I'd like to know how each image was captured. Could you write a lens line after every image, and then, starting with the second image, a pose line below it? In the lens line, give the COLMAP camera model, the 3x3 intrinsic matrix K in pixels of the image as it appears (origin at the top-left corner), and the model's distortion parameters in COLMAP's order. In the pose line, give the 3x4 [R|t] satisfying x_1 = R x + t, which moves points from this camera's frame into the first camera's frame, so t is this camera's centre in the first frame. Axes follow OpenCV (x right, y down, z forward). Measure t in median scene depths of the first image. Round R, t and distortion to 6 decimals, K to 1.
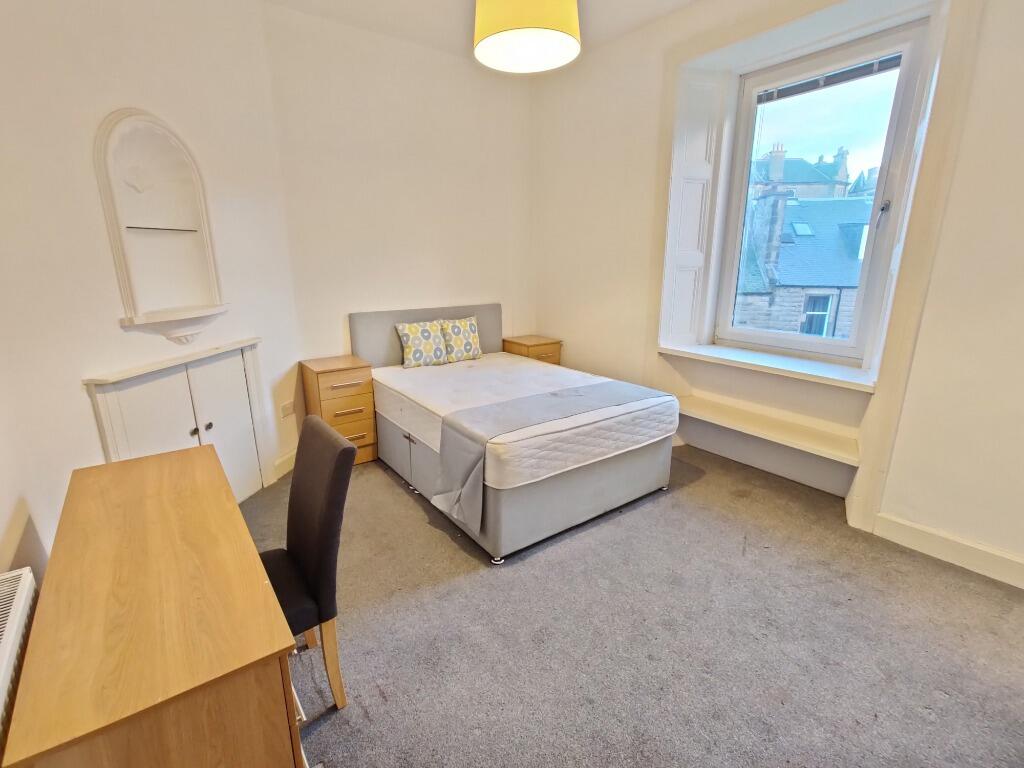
lens RADIAL K [[483.4, 0, 512.0], [0, 483.4, 384.0], [0, 0, 1]] dist [-0.001144, 0.001277]
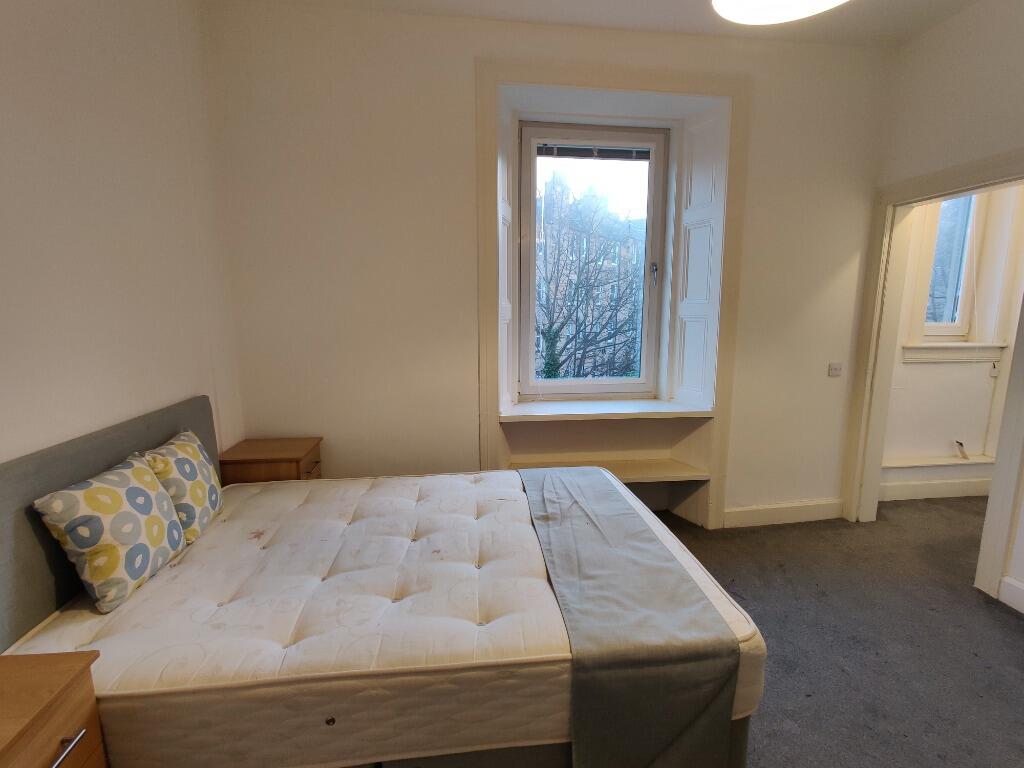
lens RADIAL K [[483.4, 0, 512.0], [0, 483.4, 384.0], [0, 0, 1]] dist [-0.001144, 0.001277]
pose [[0.472699, -0.134357, 0.870921, -0.366912], [0.218713, 0.975273, 0.031747, -0.142445], [-0.853651, 0.175475, 0.490396, 0.544614]]
